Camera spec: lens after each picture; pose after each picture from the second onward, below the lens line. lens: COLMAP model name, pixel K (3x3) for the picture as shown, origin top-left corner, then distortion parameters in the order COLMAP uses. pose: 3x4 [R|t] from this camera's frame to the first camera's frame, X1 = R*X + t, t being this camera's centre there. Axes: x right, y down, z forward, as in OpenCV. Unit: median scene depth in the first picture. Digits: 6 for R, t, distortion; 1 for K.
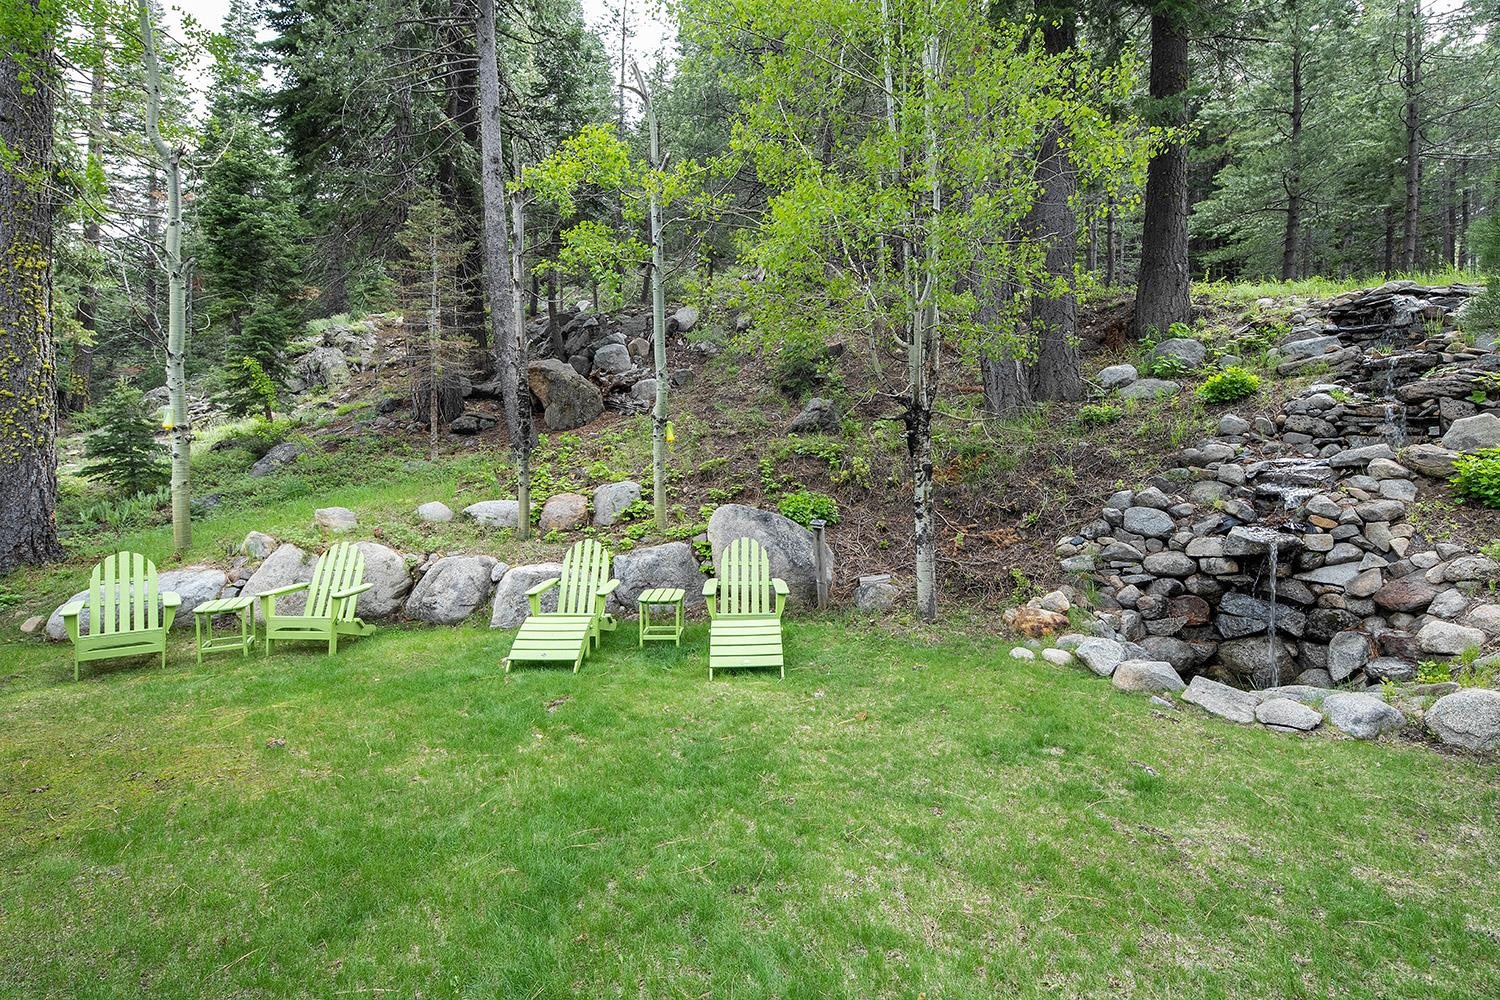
lens RADIAL K [[732.5, 0, 740.8], [0, 732.5, 450.3], [0, 0, 1]] dist [0.006246, -0.004531]
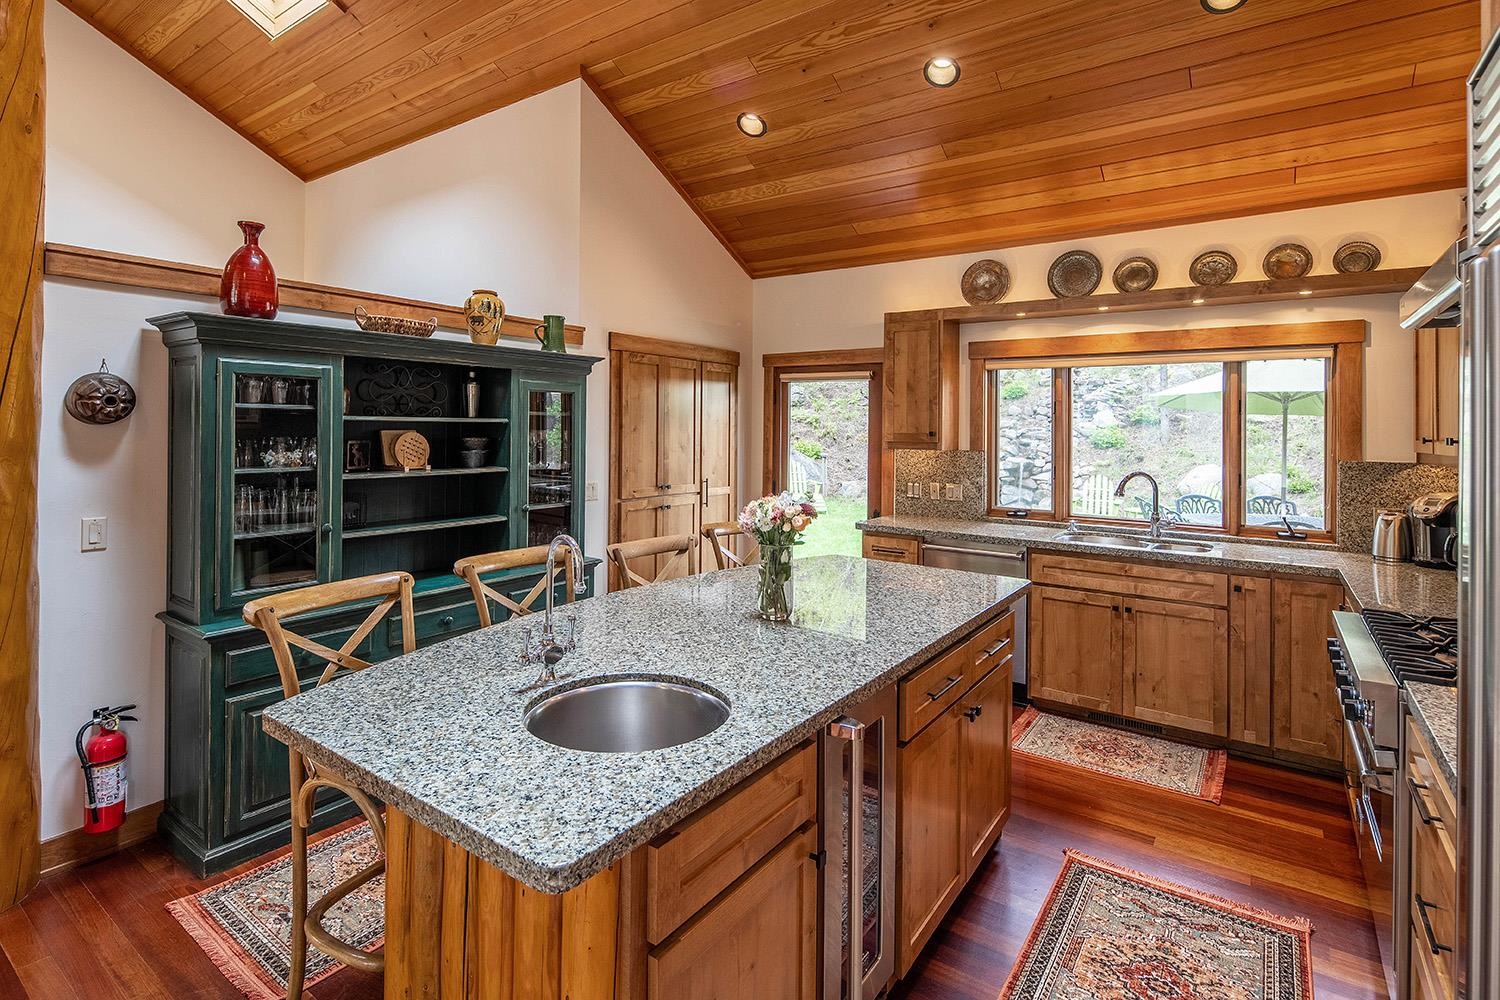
lens RADIAL K [[732.5, 0, 738.9], [0, 732.5, 422.4], [0, 0, 1]] dist [0.006246, -0.004531]
pose [[0.984109, 0.021740, 0.176231, -0.520571], [-0.024541, 0.999604, 0.013734, -0.012268], [-0.175863, -0.017840, 0.984253, -1.023238]]
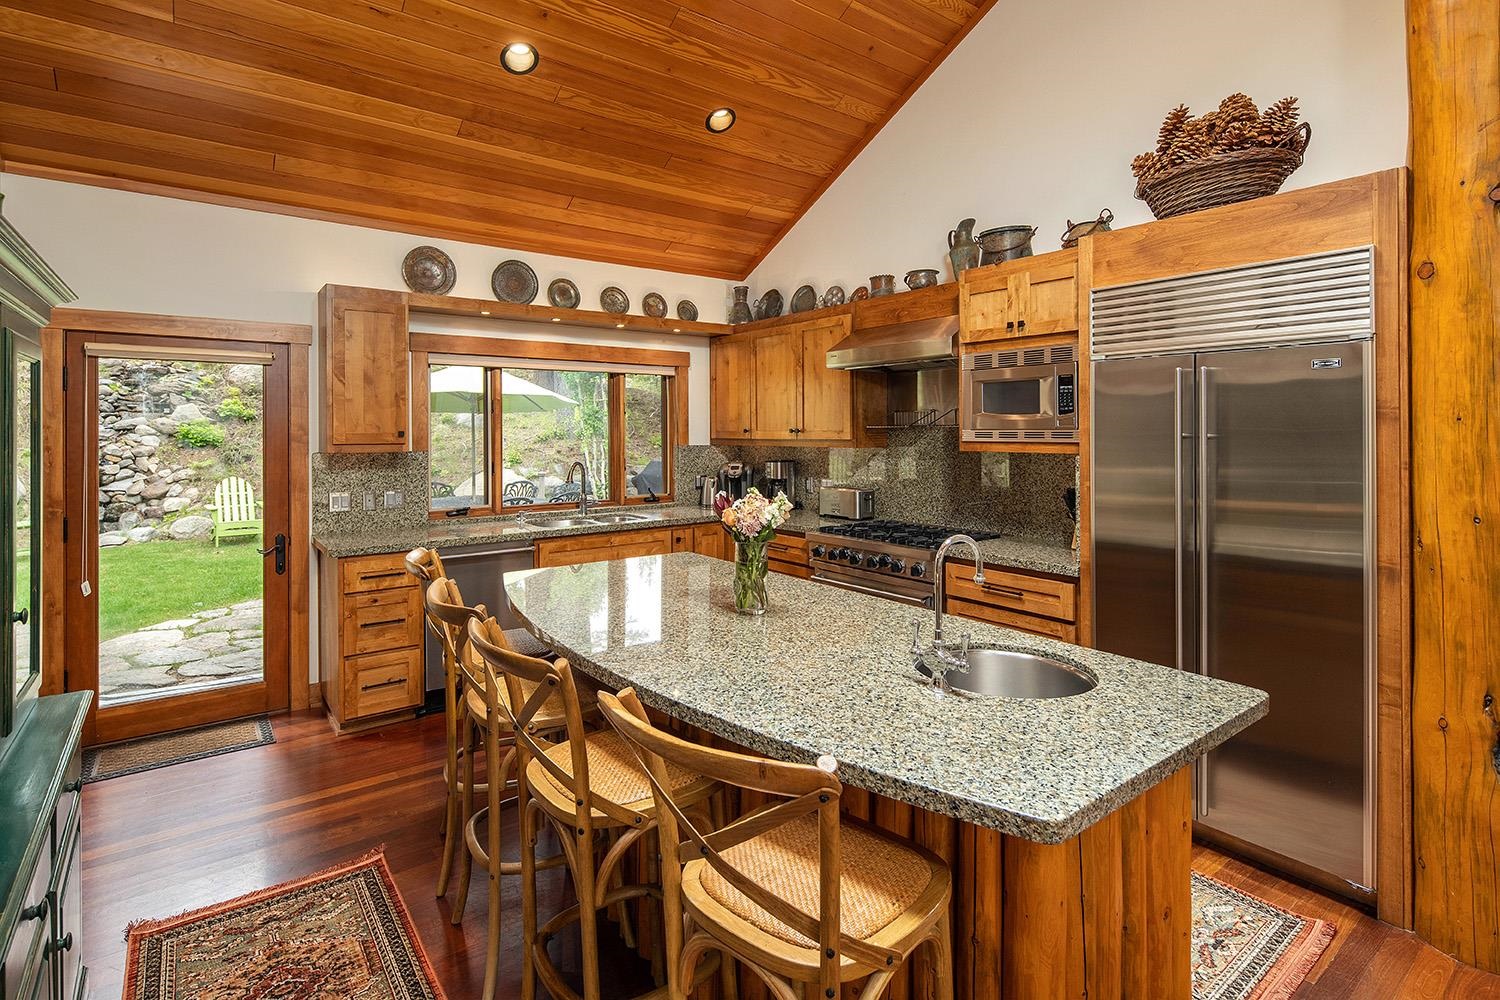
lens RADIAL K [[732.5, 0, 750.2], [0, 732.5, 431.5], [0, 0, 1]] dist [0.006246, -0.004531]
pose [[0.121607, 0.001402, 0.992577, -0.776739], [-0.020226, 0.999795, 0.001065, -0.005093], [-0.992372, -0.020205, 0.121611, -0.748791]]
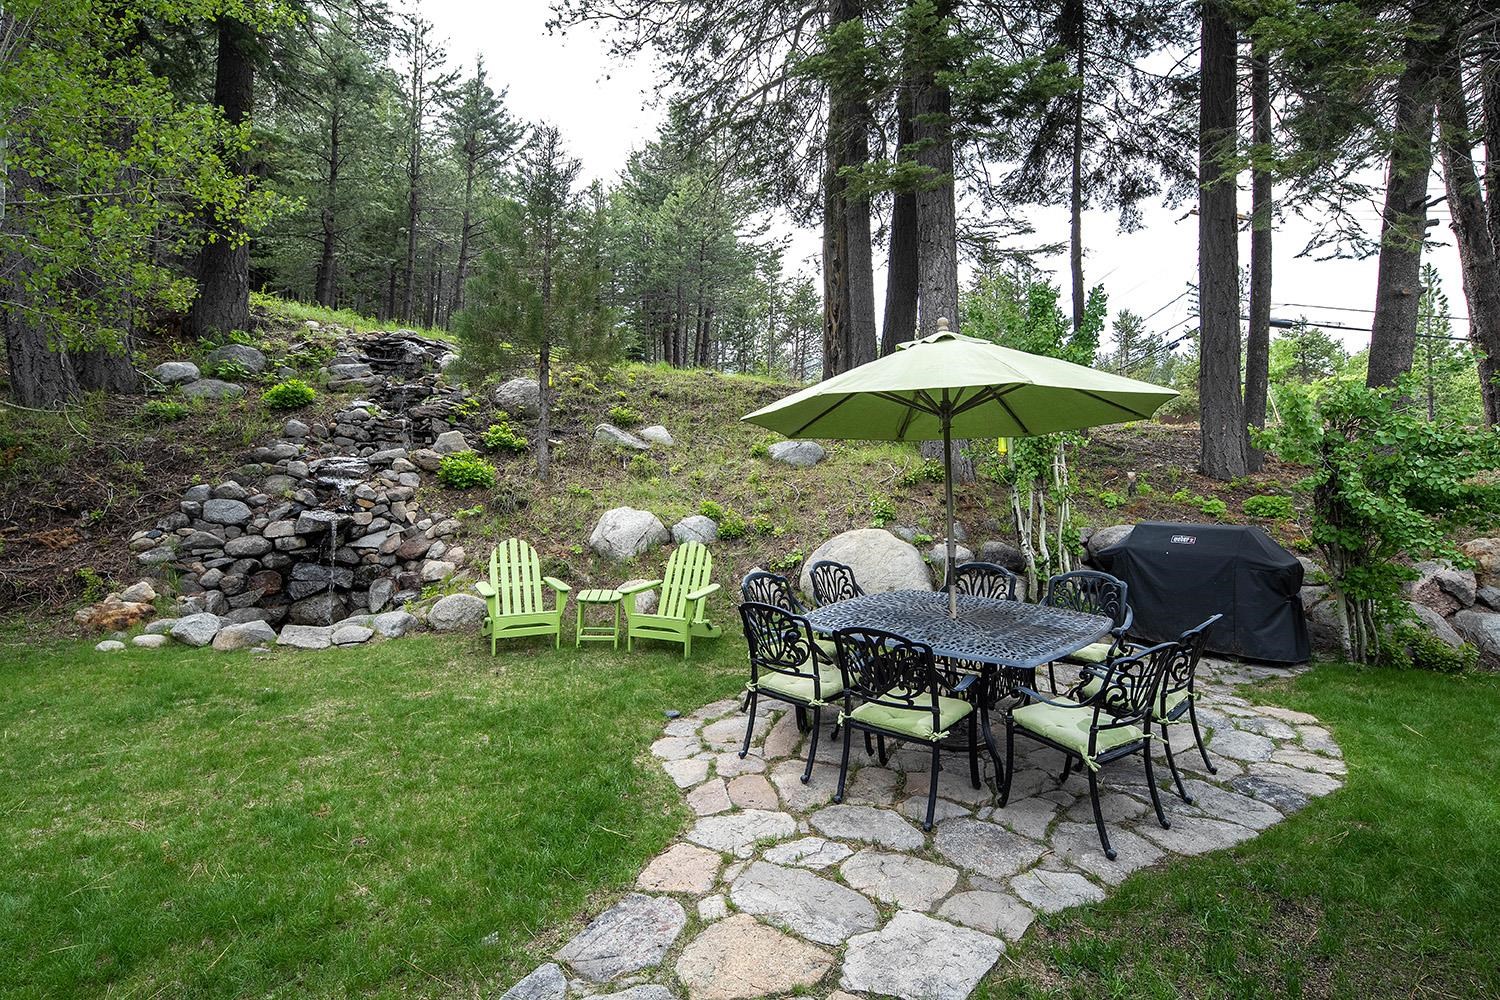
lens RADIAL K [[732.5, 0, 753.8], [0, 732.5, 451.2], [0, 0, 1]] dist [0.006246, -0.004531]
pose [[0.365534, 0.021644, 0.930546, -0.205564], [-0.027066, 0.999554, -0.012617, -0.002887], [-0.930404, -0.020574, 0.365957, -0.165899]]
